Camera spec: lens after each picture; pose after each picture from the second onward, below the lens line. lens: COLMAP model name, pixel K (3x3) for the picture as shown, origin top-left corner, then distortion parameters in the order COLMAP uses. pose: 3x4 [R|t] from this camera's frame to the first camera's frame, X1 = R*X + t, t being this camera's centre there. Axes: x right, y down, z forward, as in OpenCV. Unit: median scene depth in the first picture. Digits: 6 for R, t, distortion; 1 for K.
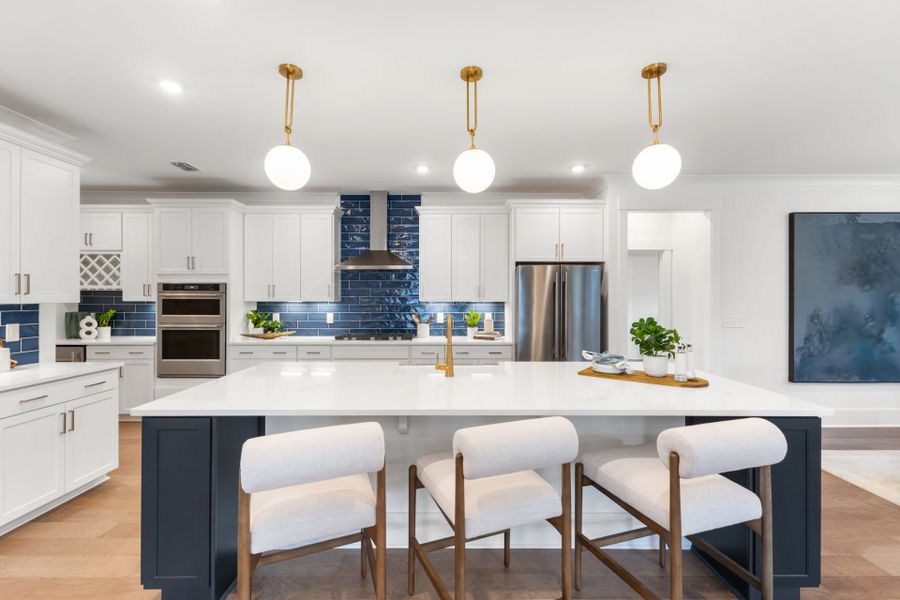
lens RADIAL K [[396.3, 0, 450.0], [0, 396.3, 300.0], [0, 0, 1]] dist [-0.009228, -0.000169]
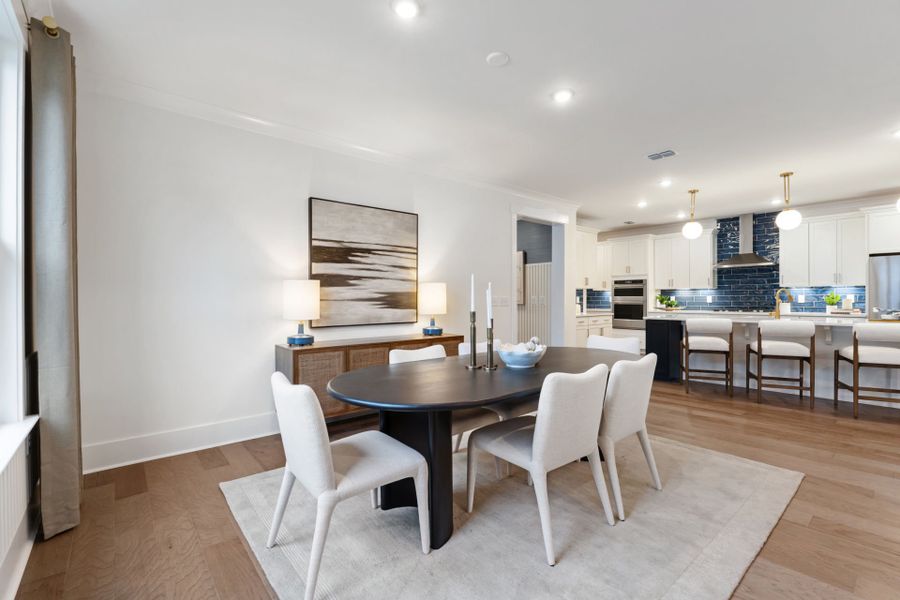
lens RADIAL K [[396.3, 0, 450.0], [0, 396.3, 300.0], [0, 0, 1]] dist [-0.009228, -0.000169]
pose [[0.647770, -0.001987, -0.761834, 0.234767], [-0.000093, 0.999996, -0.002687, 0.055280], [0.761836, 0.001812, 0.647767, -0.838334]]
